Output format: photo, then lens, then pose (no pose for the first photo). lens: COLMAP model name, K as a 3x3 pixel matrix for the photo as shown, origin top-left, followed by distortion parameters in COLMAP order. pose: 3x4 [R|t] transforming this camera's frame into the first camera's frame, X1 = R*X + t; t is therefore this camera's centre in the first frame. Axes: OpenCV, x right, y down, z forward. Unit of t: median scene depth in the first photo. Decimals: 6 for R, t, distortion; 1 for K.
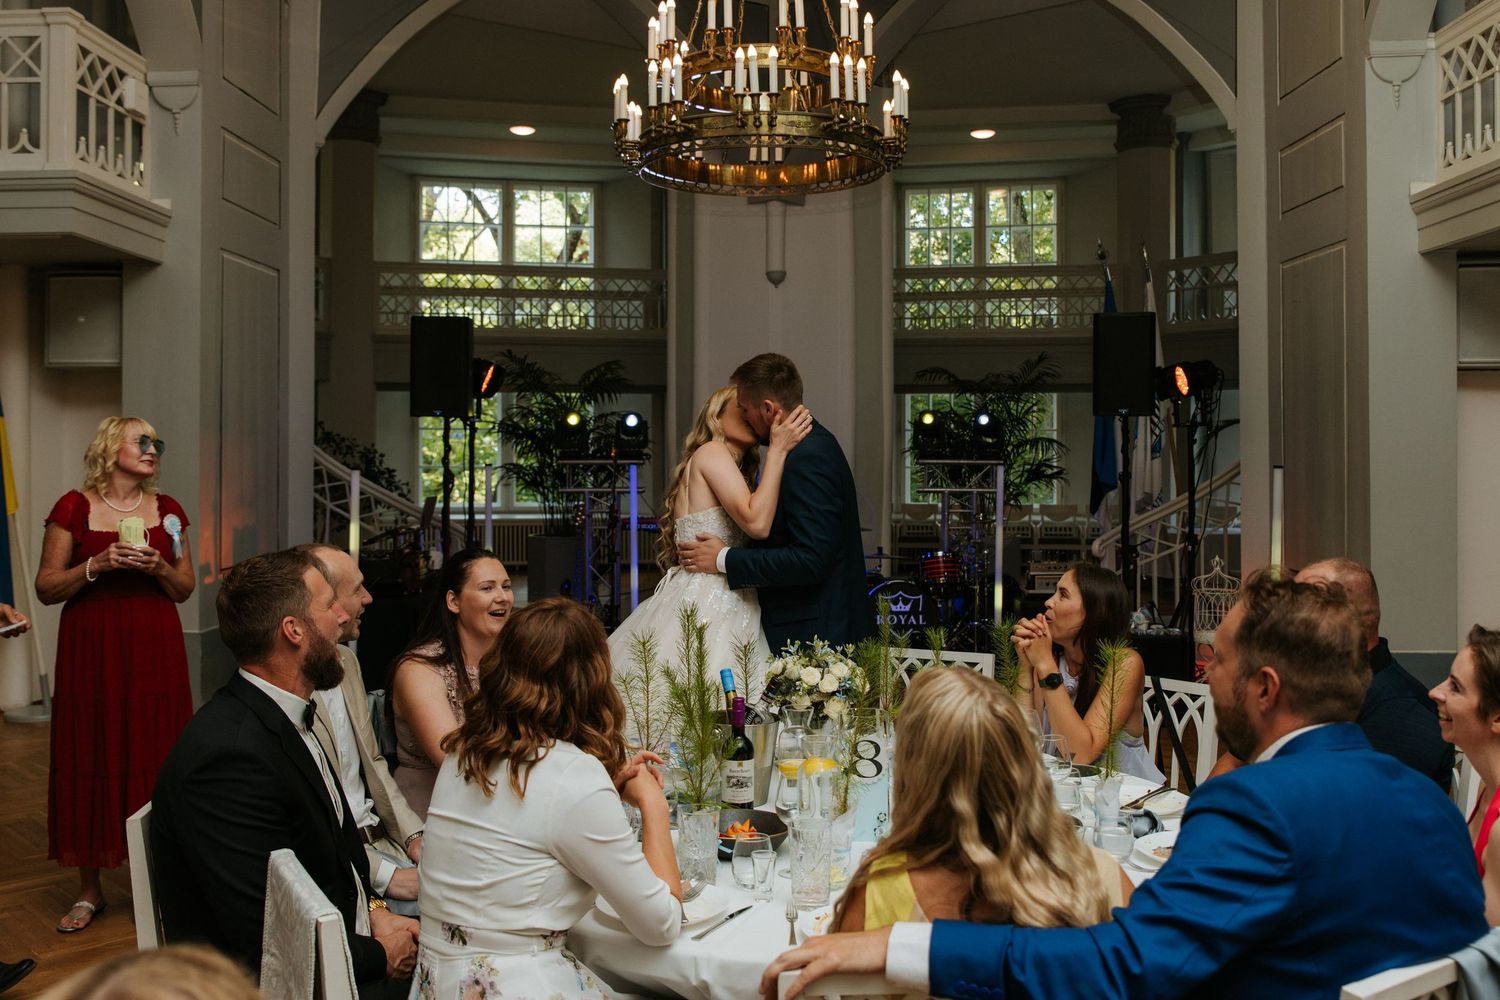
lens RADIAL K [[1369.6, 0, 747.0], [0, 1369.6, 454.3], [0, 0, 1]] dist [-0.051196, 0.013851]
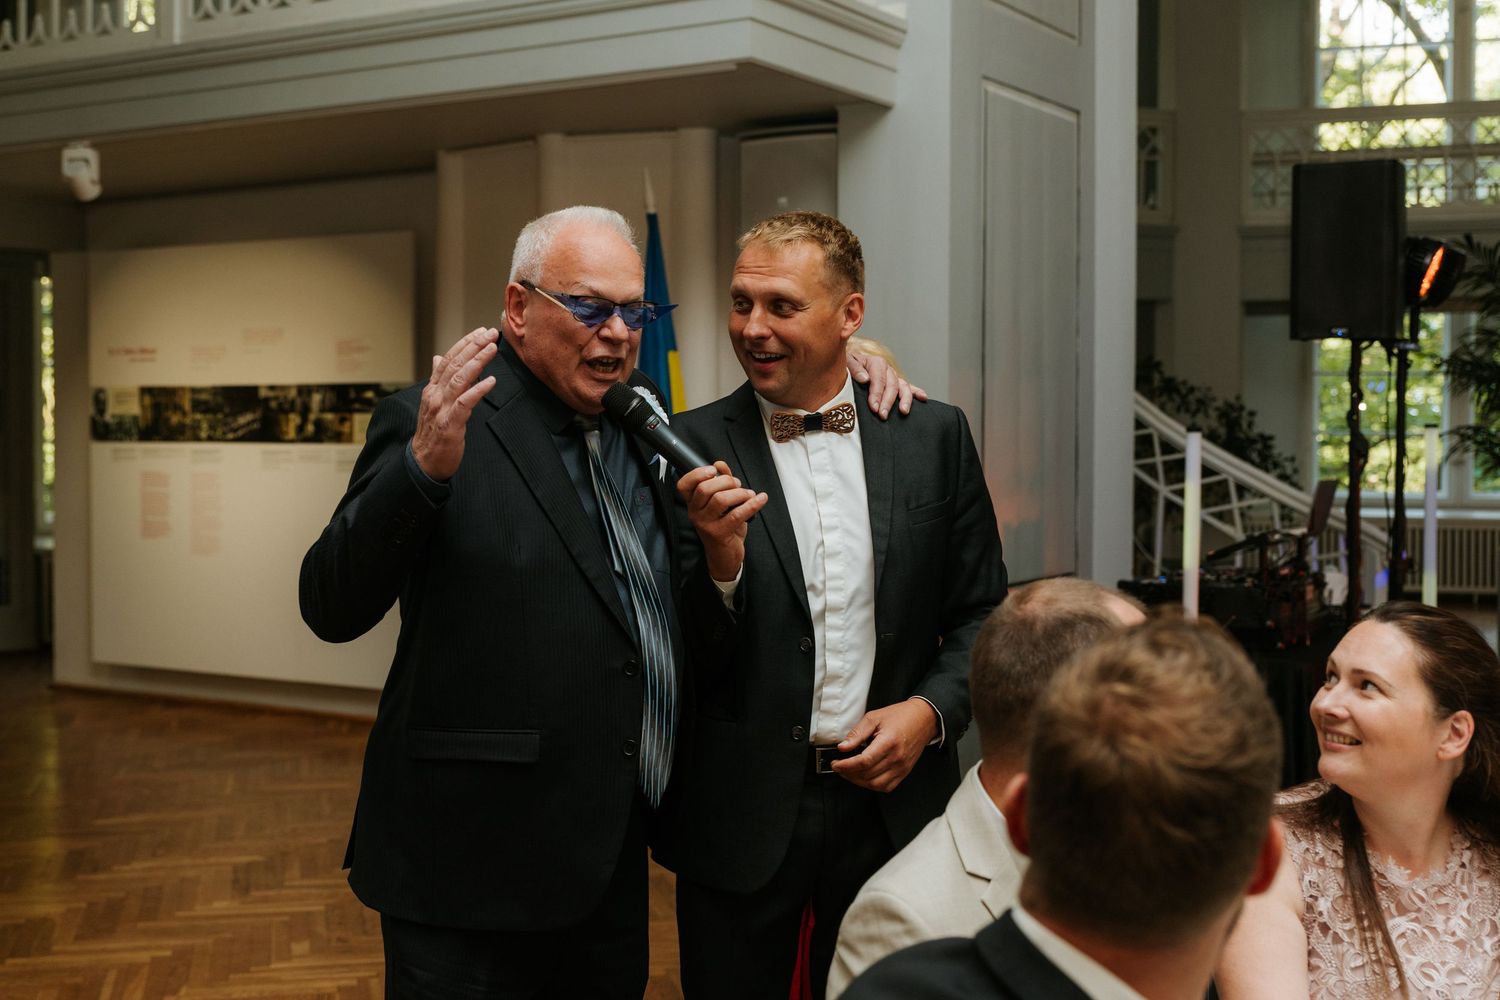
lens RADIAL K [[1932.3, 0, 747.6], [0, 1932.3, 479.4], [0, 0, 1]] dist [0.013458, -0.000526]
pose [[0.866120, 0.011027, -0.499715, -0.033115], [0.003955, 0.999574, 0.028911, 0.006483], [0.499821, -0.027017, 0.865707, 0.160024]]
